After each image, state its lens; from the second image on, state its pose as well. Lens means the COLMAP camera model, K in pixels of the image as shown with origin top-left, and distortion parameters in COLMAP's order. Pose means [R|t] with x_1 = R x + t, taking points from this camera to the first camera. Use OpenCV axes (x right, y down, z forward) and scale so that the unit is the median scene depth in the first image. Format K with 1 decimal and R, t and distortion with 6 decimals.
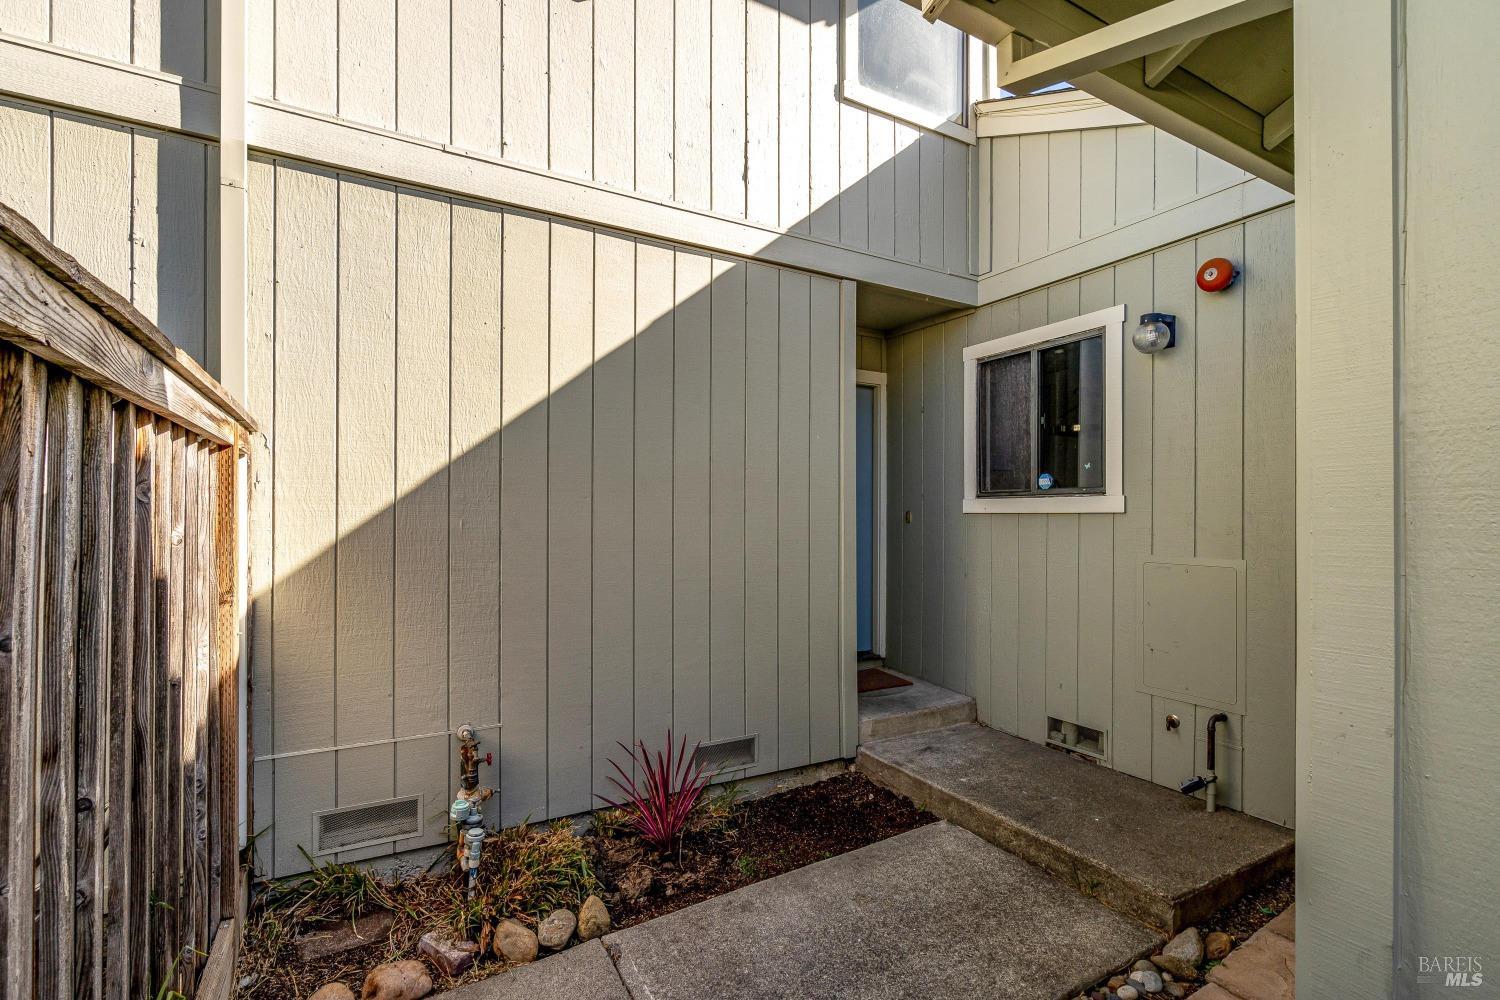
lens RADIAL K [[682.0, 0, 748.9], [0, 682.0, 520.5], [0, 0, 1]] dist [0.001655, 0.000270]
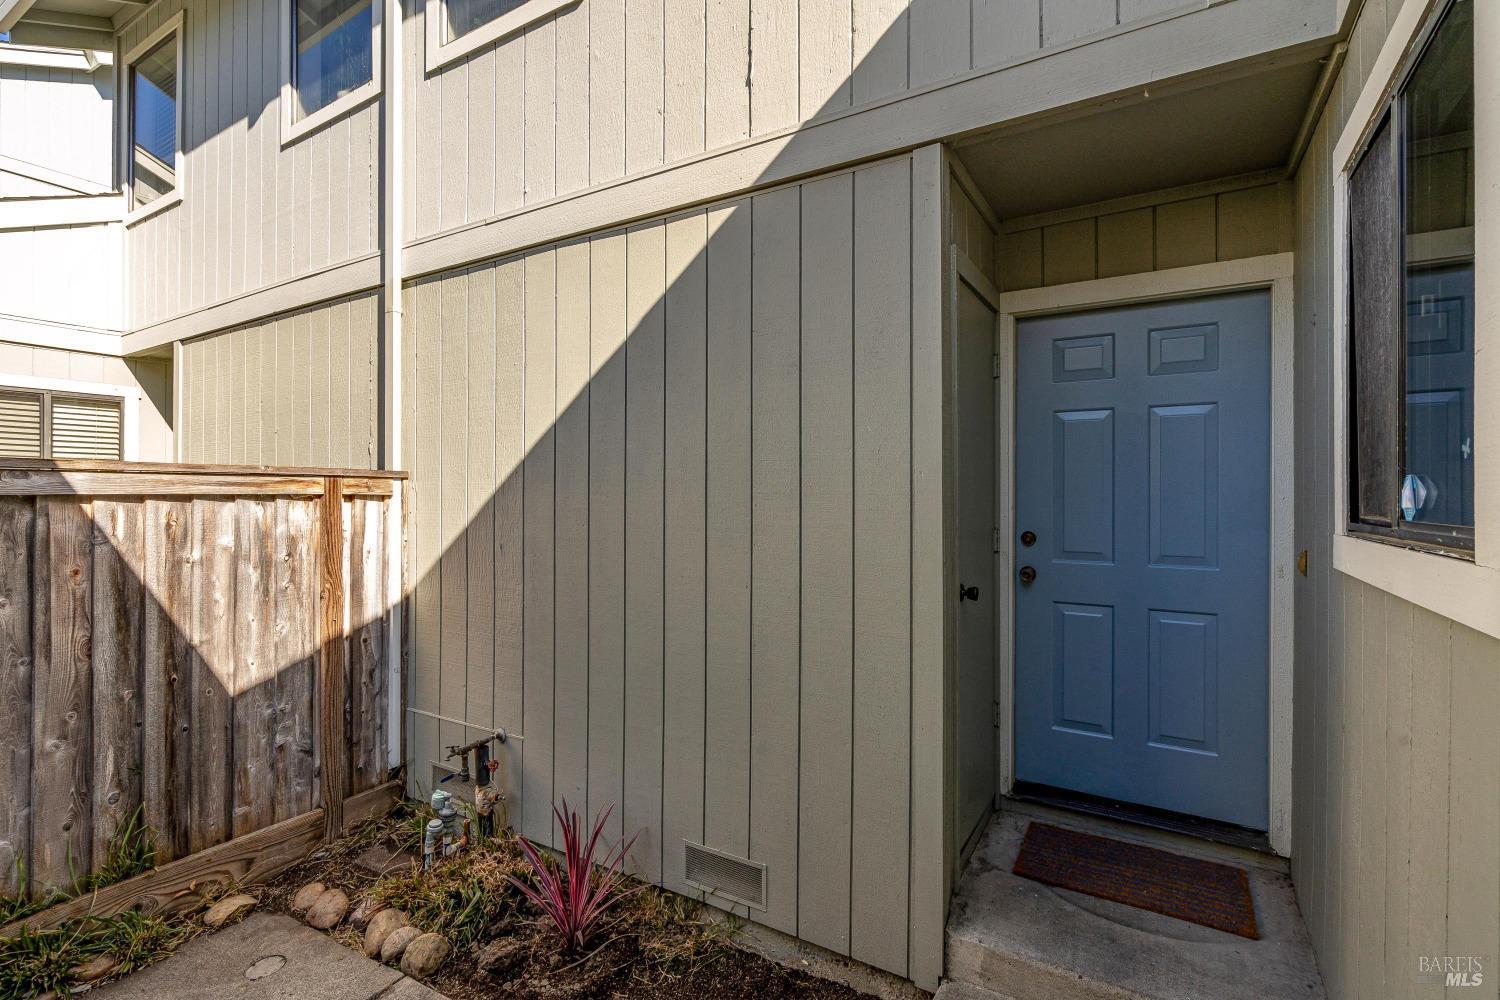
lens RADIAL K [[702.6, 0, 750.0], [0, 702.6, 500.0], [0, 0, 1]] dist [-0.000347, 0.000199]
pose [[0.489928, 0.002186, -0.871760, 0.643608], [-0.006296, 0.999980, -0.001031, -0.061761], [0.871740, 0.005994, 0.489932, 0.646605]]
